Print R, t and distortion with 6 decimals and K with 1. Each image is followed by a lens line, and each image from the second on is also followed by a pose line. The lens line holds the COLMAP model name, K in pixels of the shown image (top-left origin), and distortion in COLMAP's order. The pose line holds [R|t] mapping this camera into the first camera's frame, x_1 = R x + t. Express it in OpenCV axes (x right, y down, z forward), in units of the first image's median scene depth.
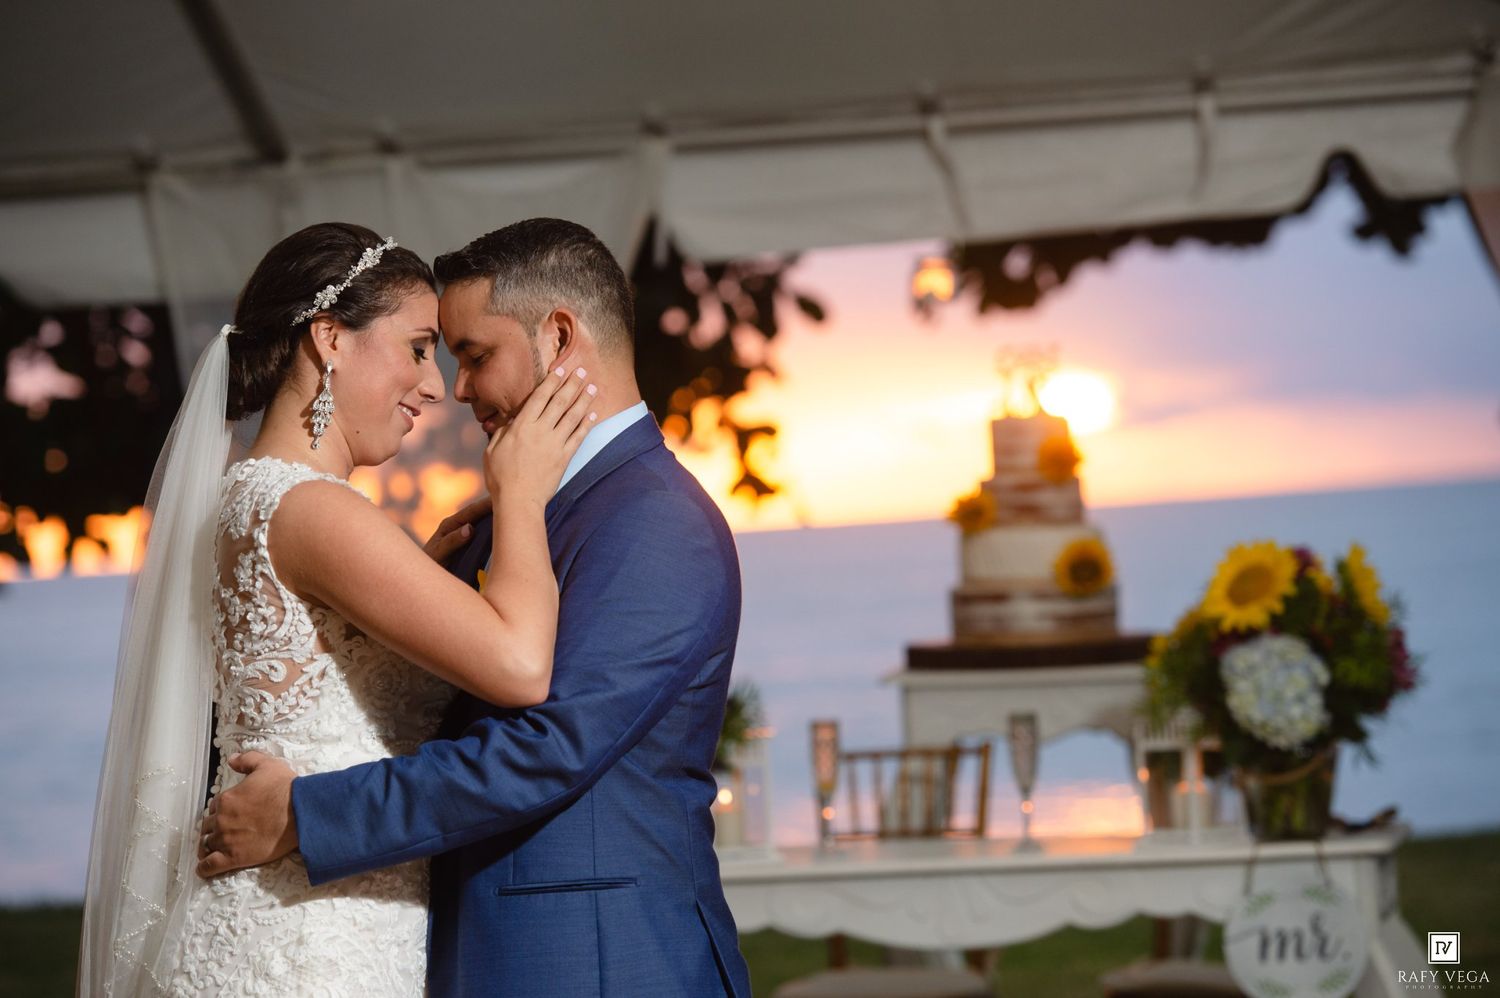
lens RADIAL K [[5643.1, 0, 750.9], [0, 5643.1, 497.1], [0, 0, 1]] dist [0.313067, 0.000000]
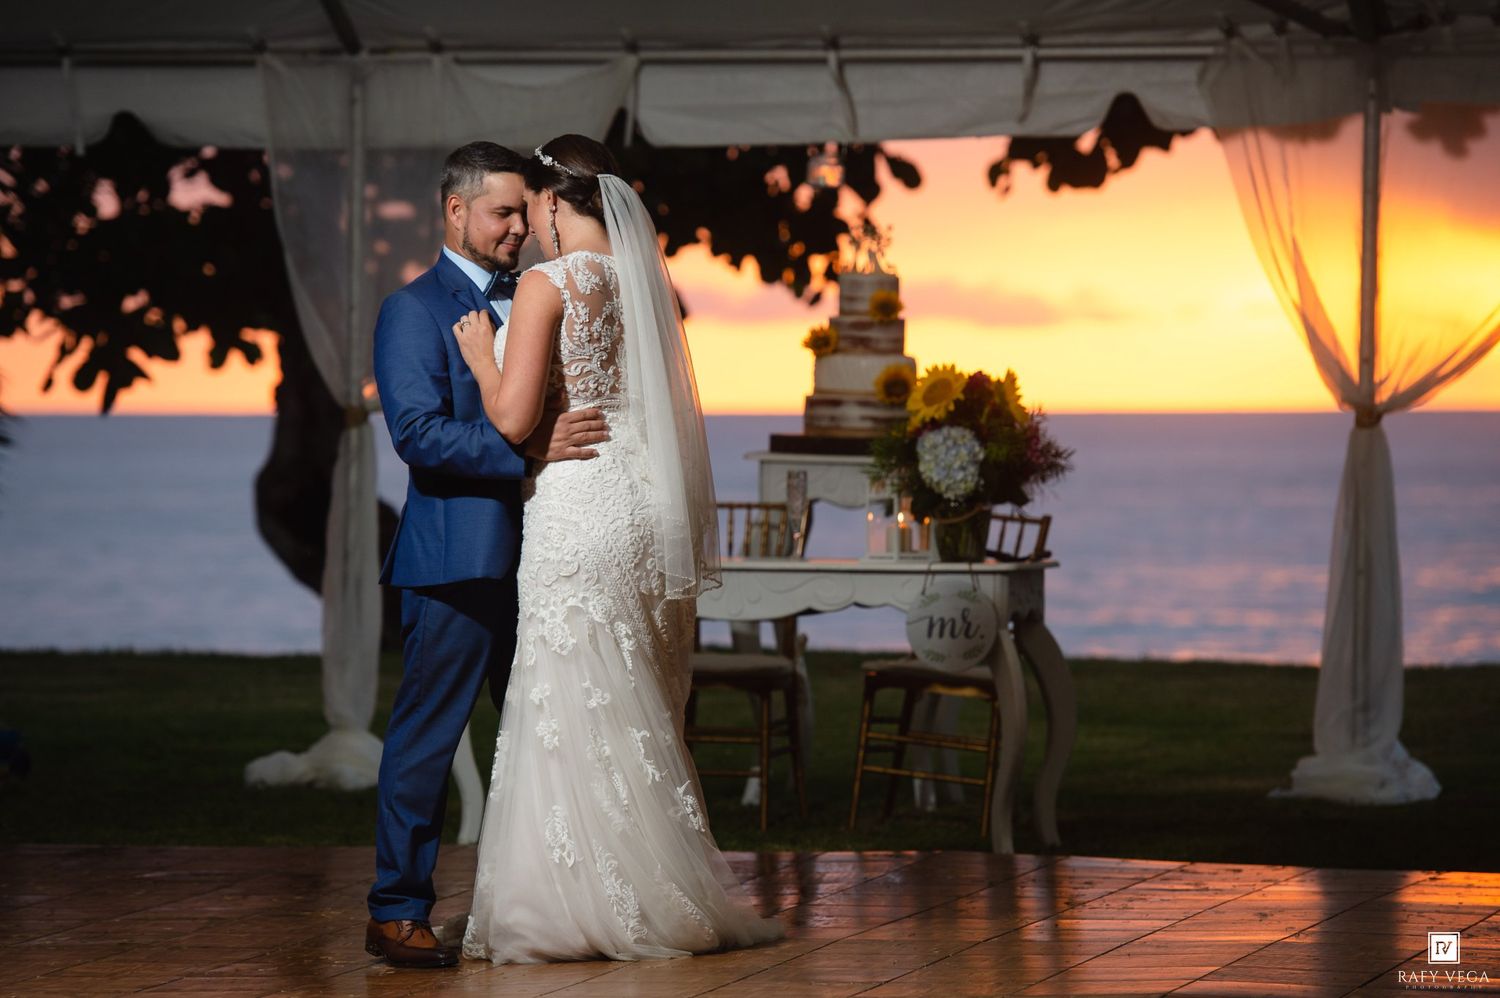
lens RADIAL K [[6785.7, 0, 749.2], [0, 6785.7, 499.6], [0, 0, 1]] dist [0.694604, 0.000000]
pose [[0.996927, 0.063979, -0.045199, 0.099315], [-0.063067, 0.997782, 0.021316, 0.007087], [0.046462, -0.018400, 0.998751, -0.673141]]
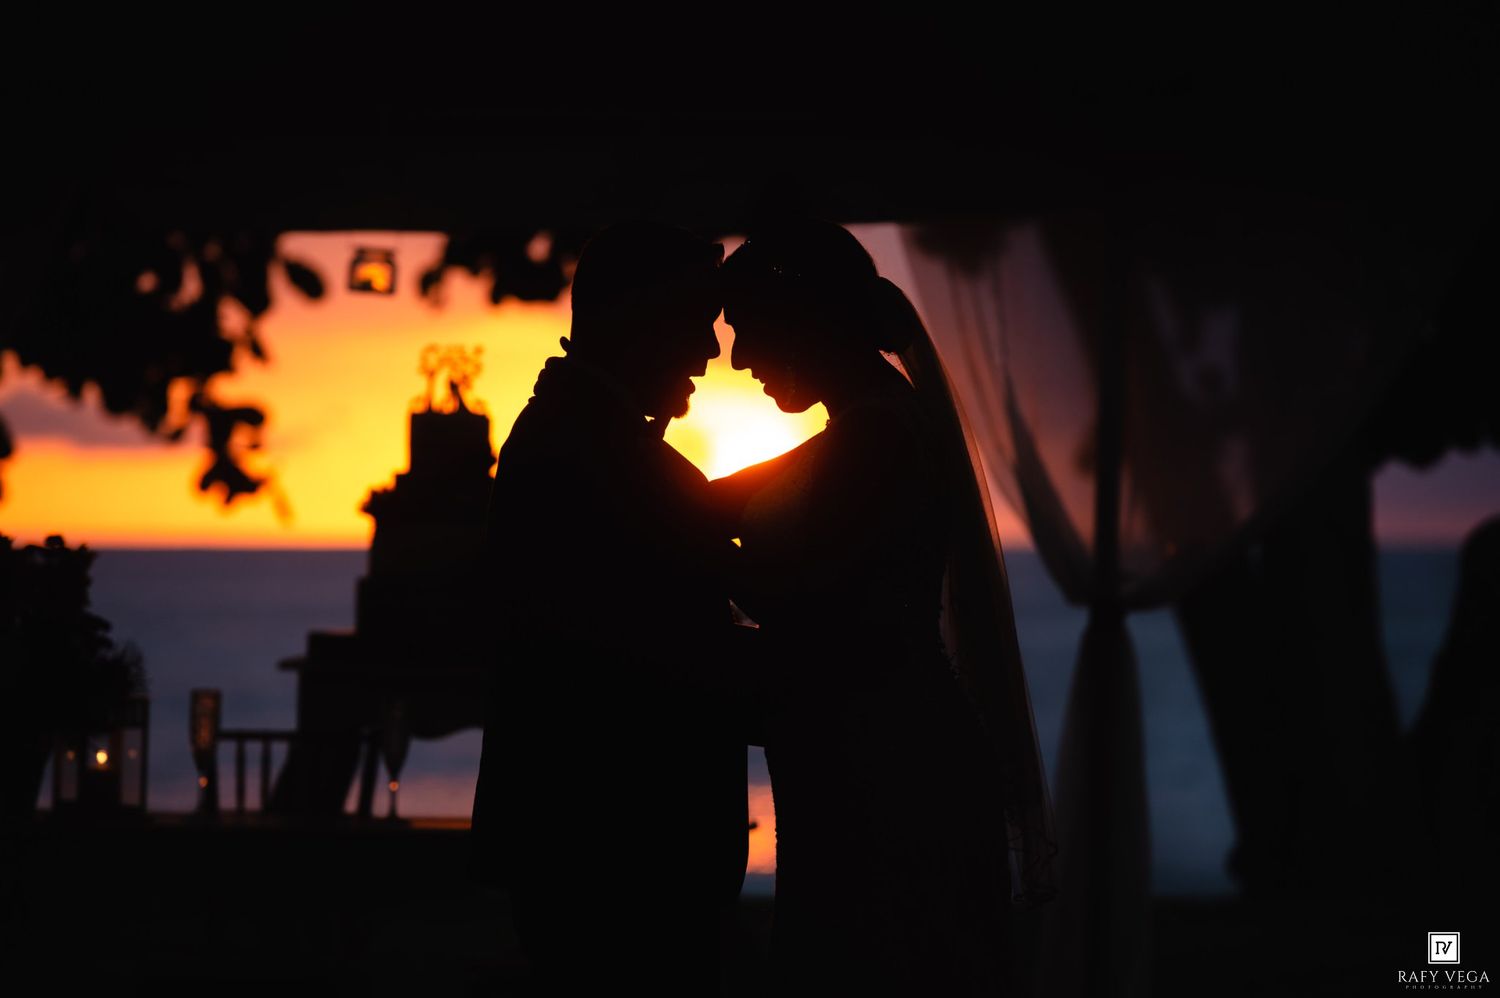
lens RADIAL K [[7133.9, 0, 750.4], [0, 7133.9, 500.1], [0, 0, 1]] dist [0.320826, 0.000000]
pose [[0.995257, 0.070350, 0.067192, 0.016441], [-0.070121, 0.997522, -0.005765, 0.004241], [-0.067432, 0.001026, 0.997723, -0.232046]]
